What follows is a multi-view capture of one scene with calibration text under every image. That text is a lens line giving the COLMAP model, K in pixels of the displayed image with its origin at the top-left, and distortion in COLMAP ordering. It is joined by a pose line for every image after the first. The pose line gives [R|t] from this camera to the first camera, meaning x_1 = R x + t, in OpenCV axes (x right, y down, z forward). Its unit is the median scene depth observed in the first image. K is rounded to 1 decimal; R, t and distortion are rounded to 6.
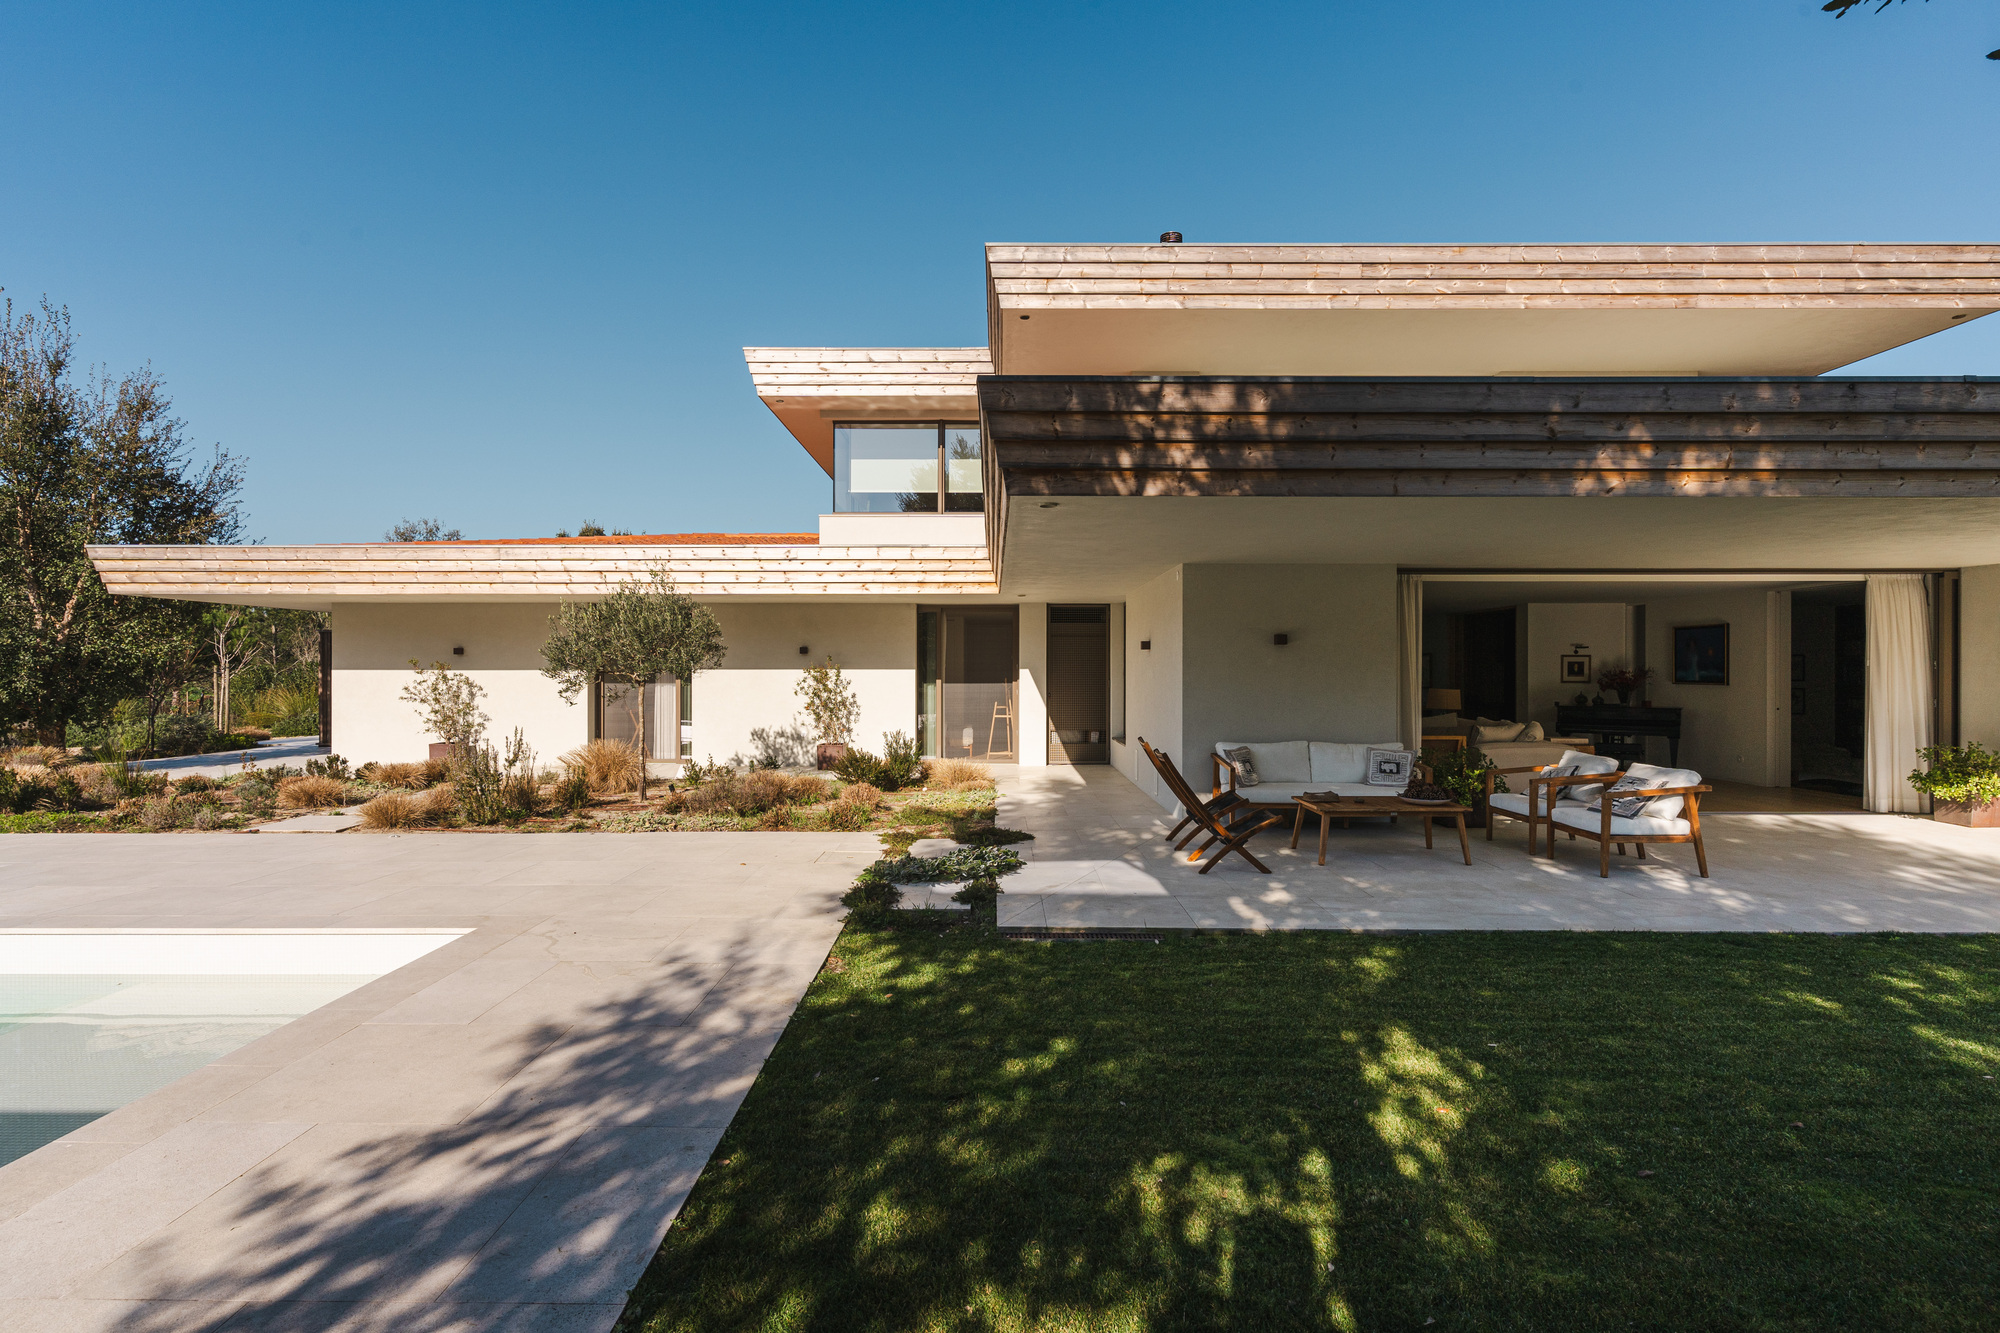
lens RADIAL K [[978.3, 0, 999.2], [0, 978.3, 654.7], [0, 0, 1]] dist [0.003589, 0.001835]
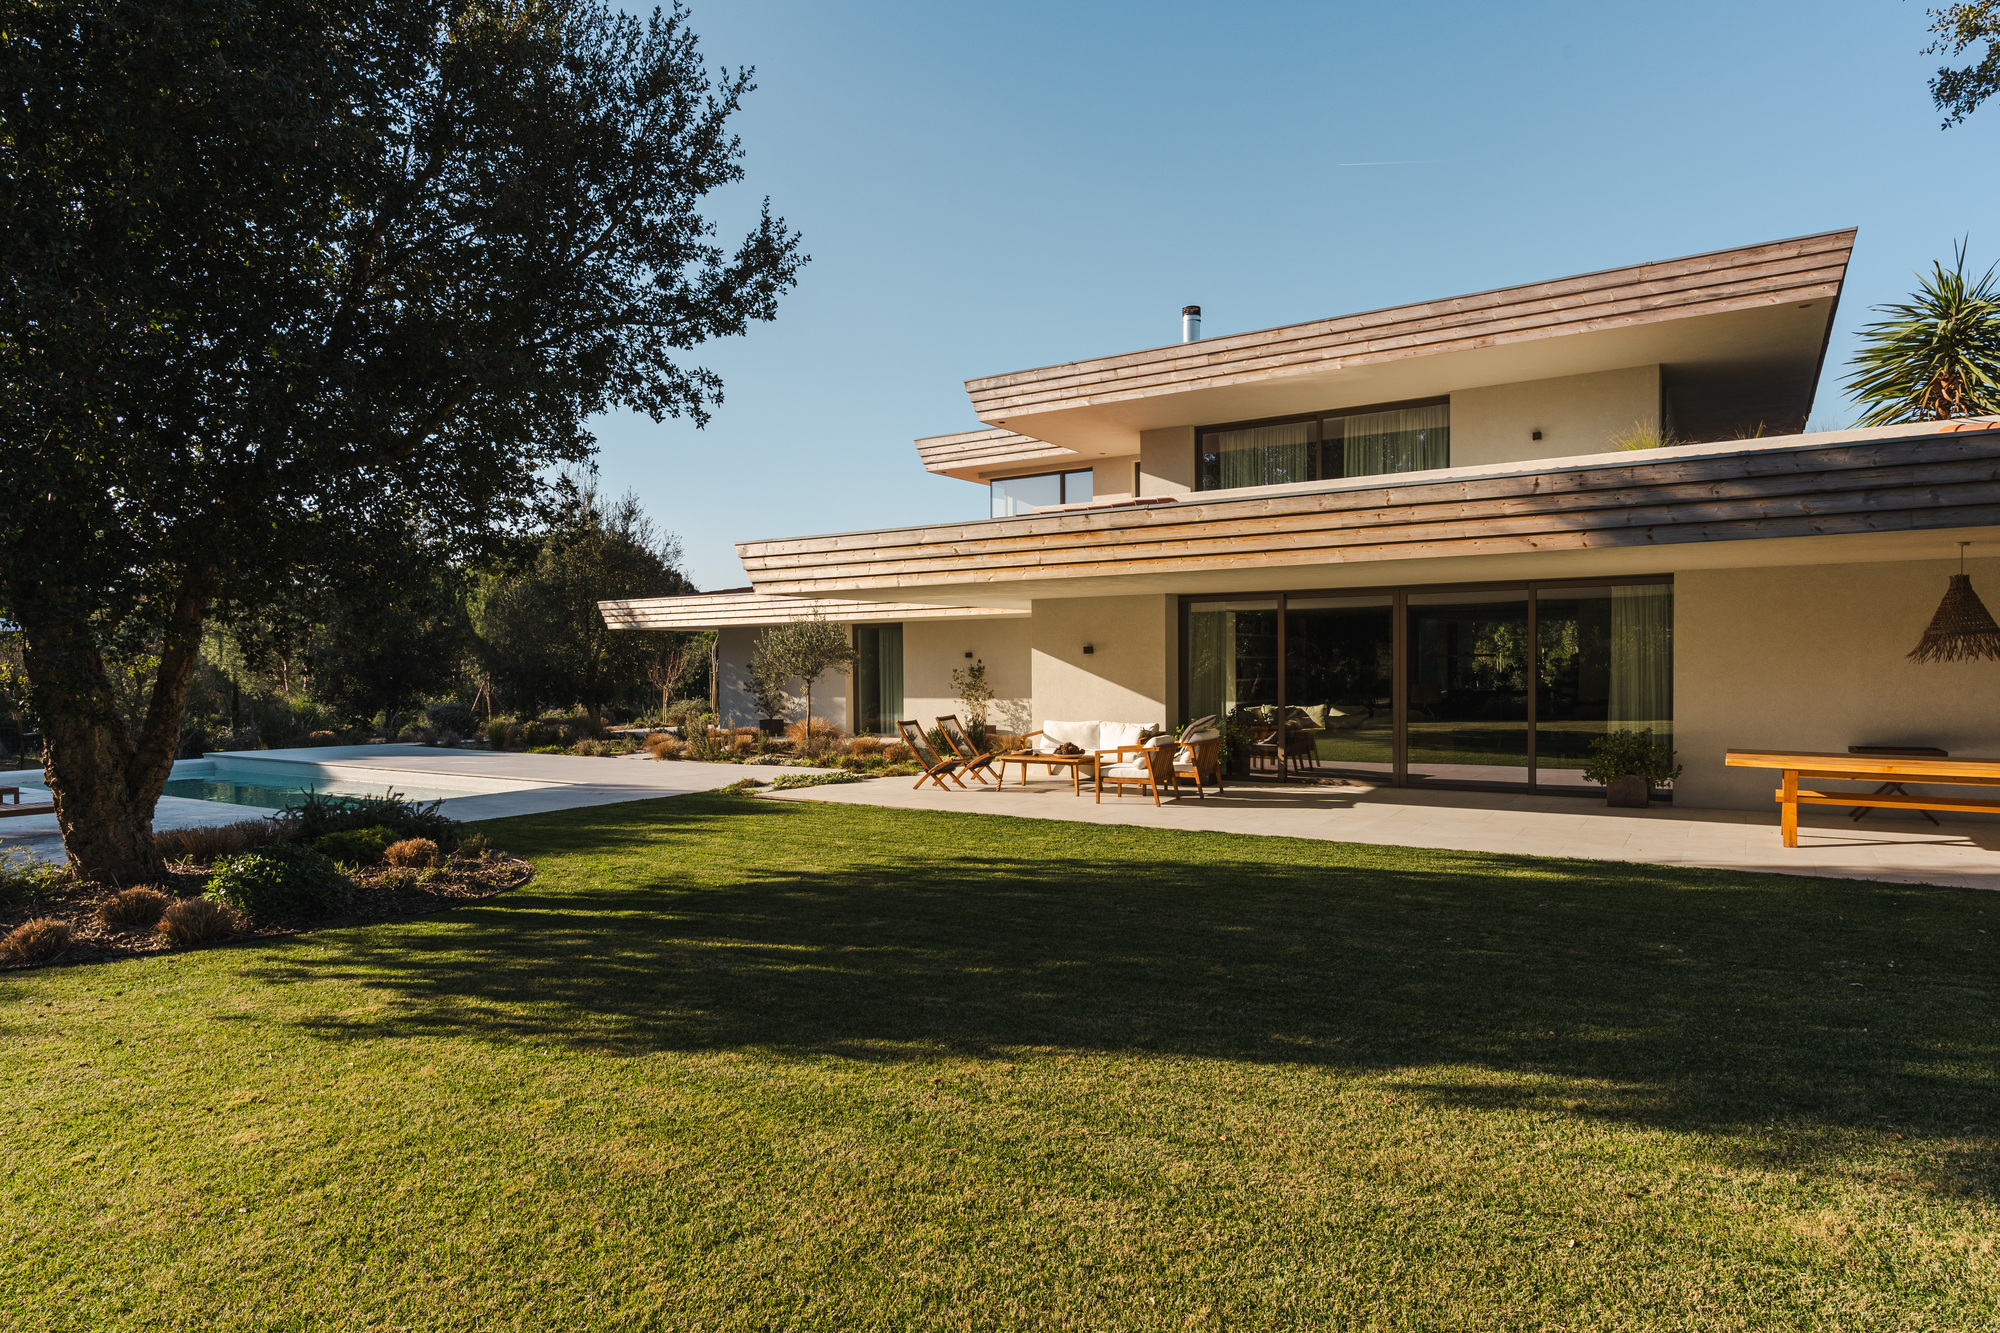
lens RADIAL K [[1163.3, 0, 1003.7], [0, 1163.3, 684.4], [0, 0, 1]] dist [0.007541, -0.000362]
pose [[0.848433, -0.002488, -0.529296, 0.948864], [0.023595, 0.999173, 0.033126, -0.019724], [0.528776, -0.040594, 0.847790, -0.464473]]
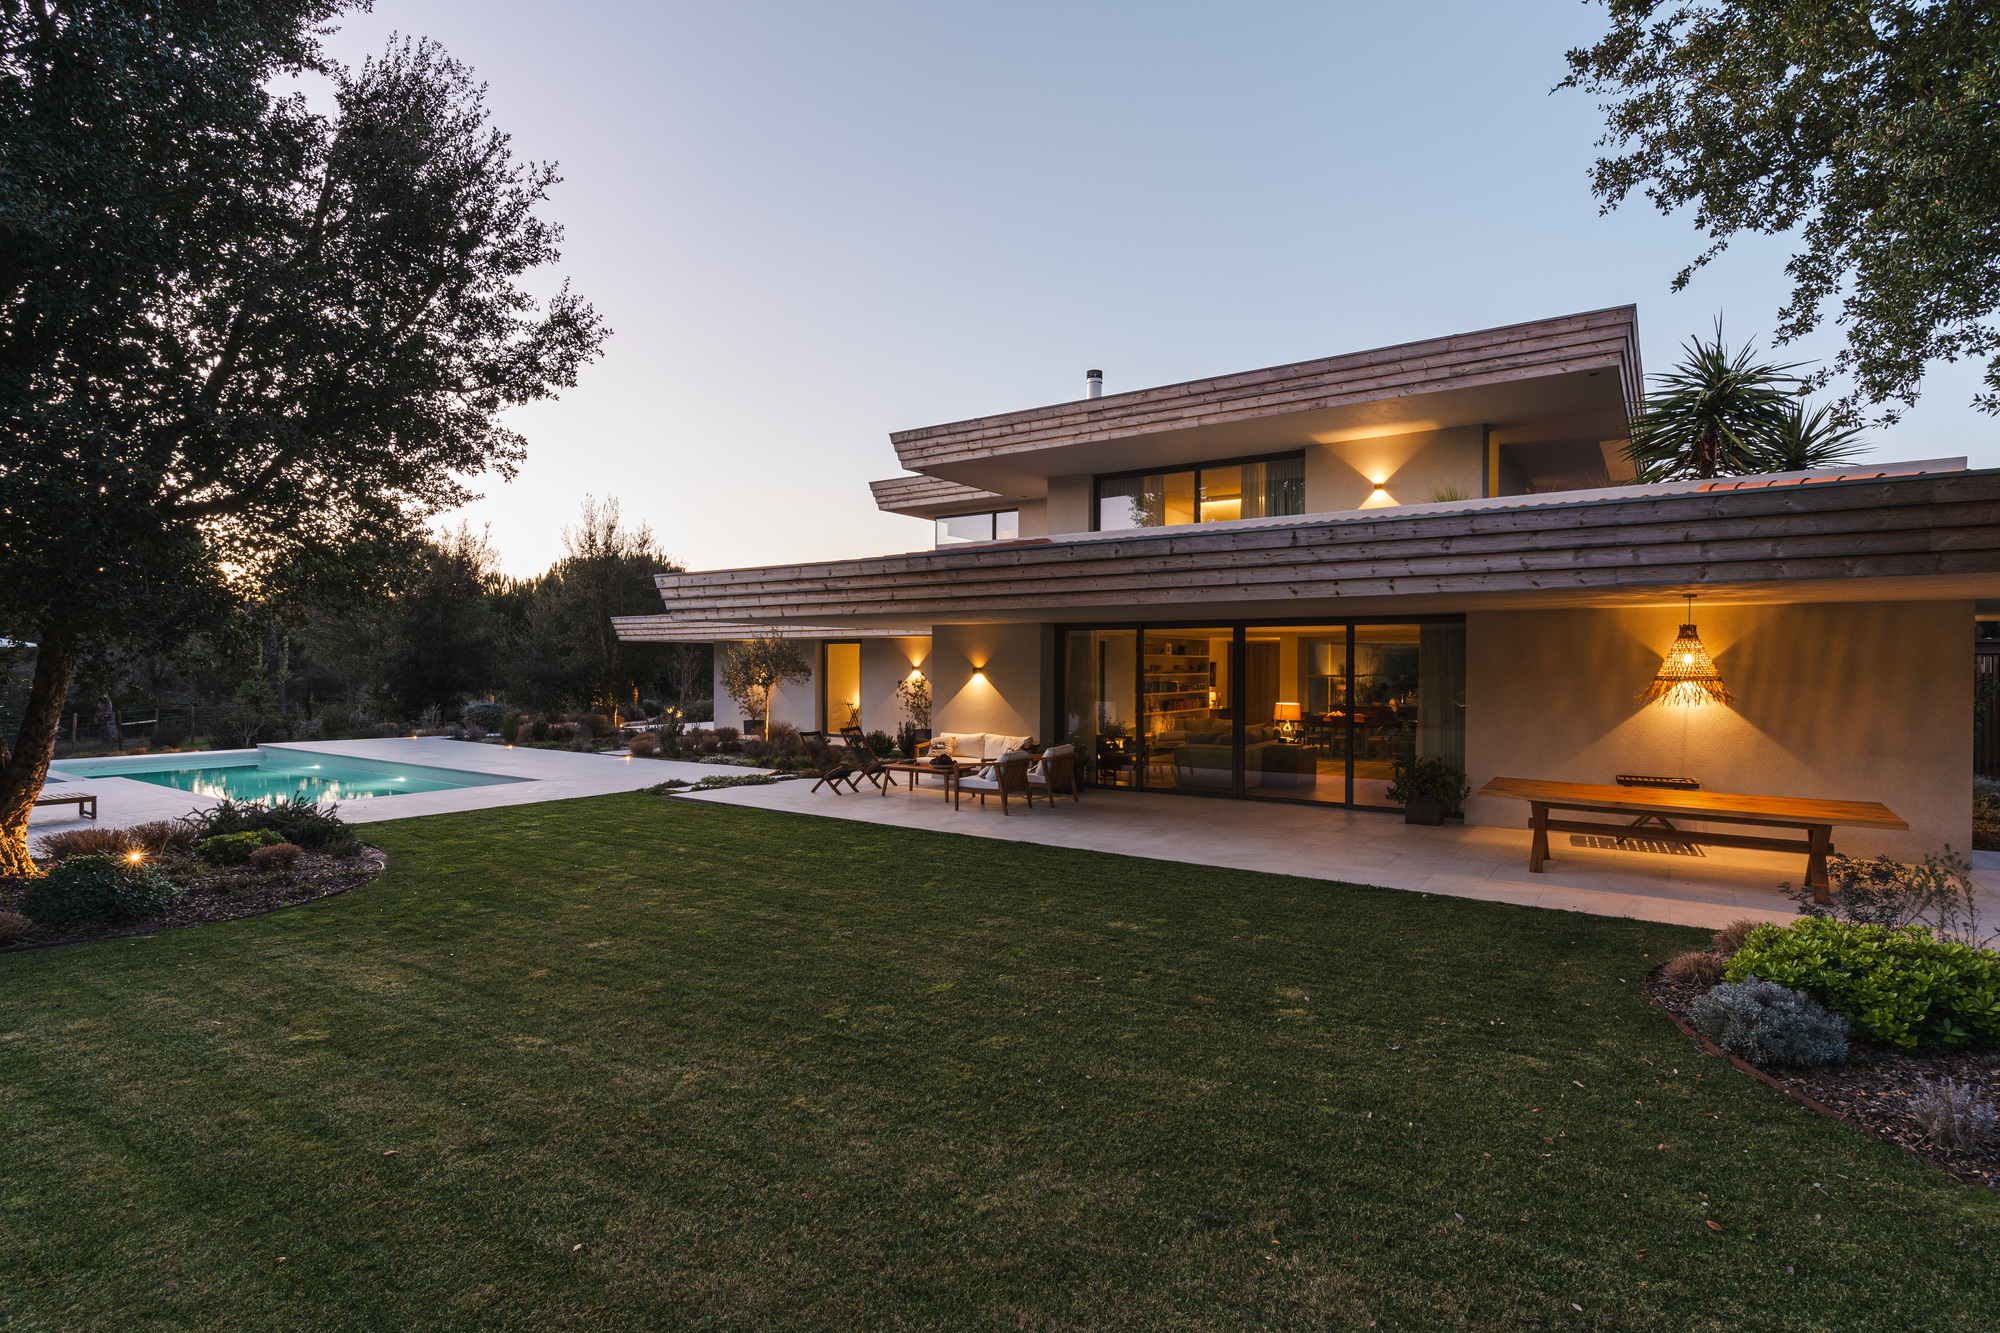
lens RADIAL K [[978.3, 0, 1002.3], [0, 978.3, 666.2], [0, 0, 1]] dist [0.003589, 0.001835]
pose [[0.829824, 0.000874, -0.558025, 1.080085], [0.010380, 0.999802, 0.017002, -0.042518], [0.557929, -0.019901, 0.829650, -0.303247]]
